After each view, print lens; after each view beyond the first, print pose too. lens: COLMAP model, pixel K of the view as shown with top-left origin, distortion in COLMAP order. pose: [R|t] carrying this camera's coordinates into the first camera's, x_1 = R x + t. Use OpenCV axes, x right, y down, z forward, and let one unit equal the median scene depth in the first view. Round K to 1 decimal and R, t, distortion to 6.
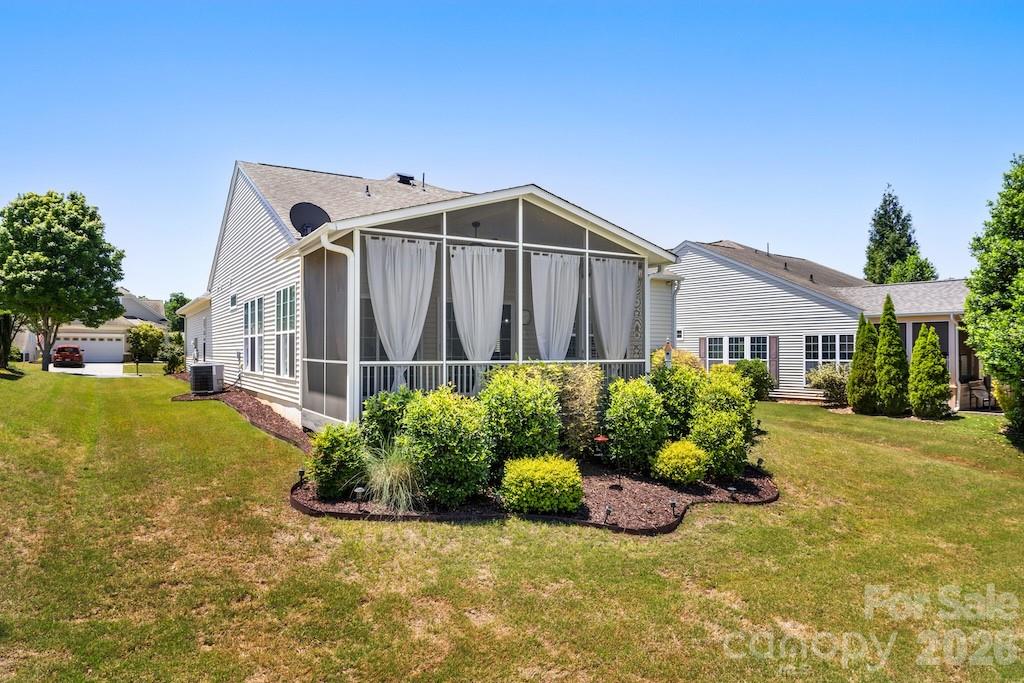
lens RADIAL K [[656.4, 0, 512.0], [0, 656.4, 341.5], [0, 0, 1]] dist [-0.000323, 0.000021]
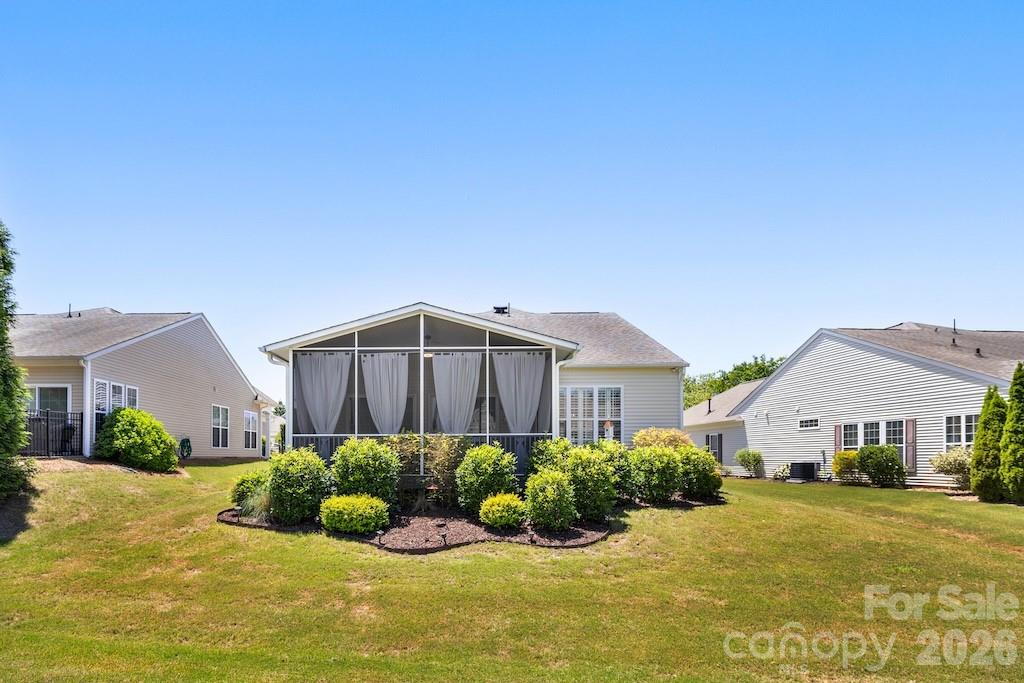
lens RADIAL K [[545.6, 0, 507.4], [0, 545.6, 460.0], [0, 0, 1]] dist [0.001393, -0.000094]
pose [[0.864618, -0.010439, -0.502321, 0.673255], [0.019176, 0.999741, 0.012231, 0.066572], [0.502063, -0.020208, 0.864595, 0.105628]]
